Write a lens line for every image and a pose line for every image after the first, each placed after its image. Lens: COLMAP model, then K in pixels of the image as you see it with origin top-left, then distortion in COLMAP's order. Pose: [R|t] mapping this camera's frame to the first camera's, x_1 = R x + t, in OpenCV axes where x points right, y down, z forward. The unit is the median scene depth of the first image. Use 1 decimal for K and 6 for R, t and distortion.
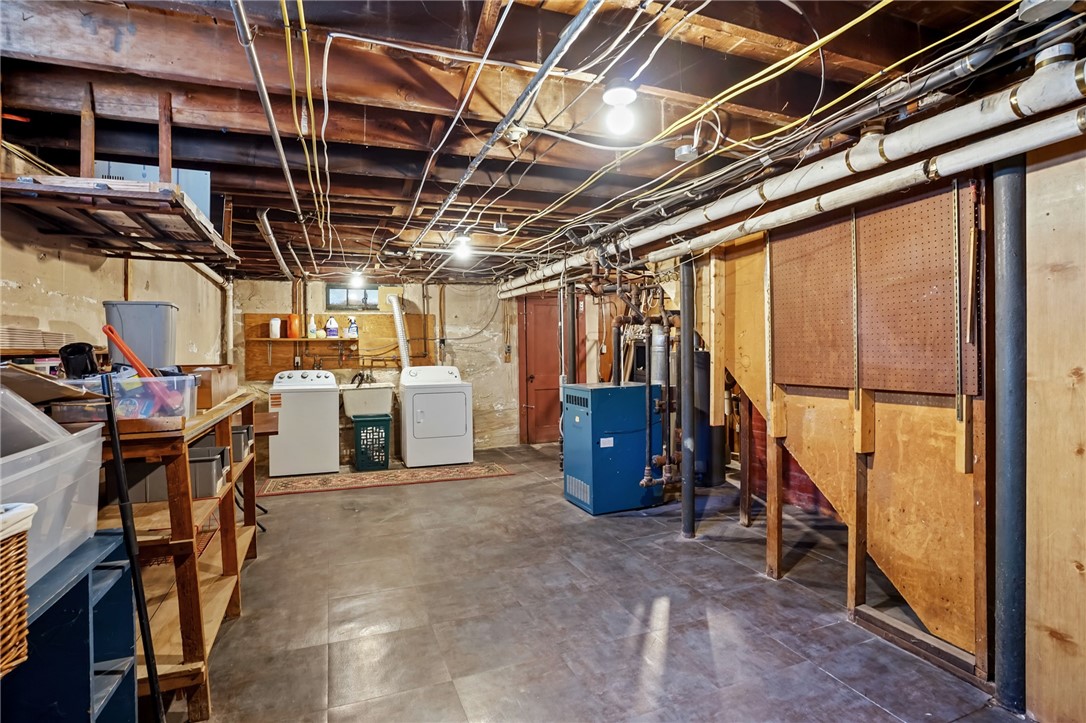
lens RADIAL K [[557.8, 0, 548.2], [0, 557.8, 356.1], [0, 0, 1]] dist [-0.039533, -0.000050]
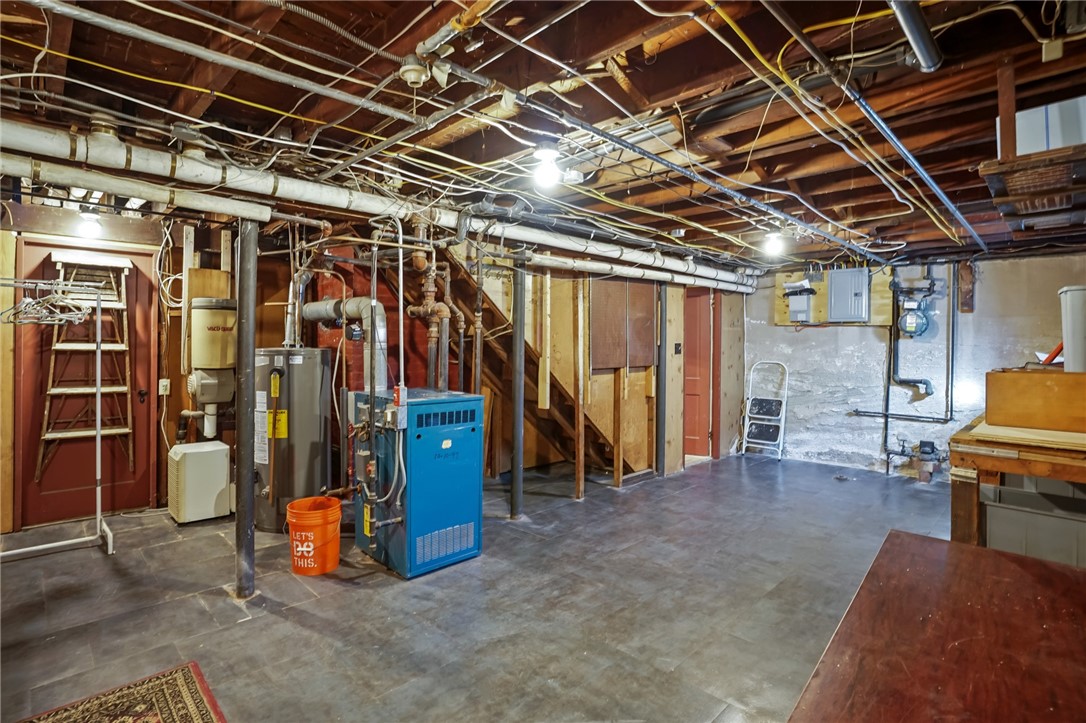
lens RADIAL K [[557.8, 0, 549.3], [0, 557.8, 357.2], [0, 0, 1]] dist [-0.039533, -0.000050]
pose [[-0.431732, -0.007540, 0.901971, -0.785212], [0.006384, 0.999914, 0.011414, -0.001093], [-0.901980, 0.010687, -0.431646, 1.471681]]
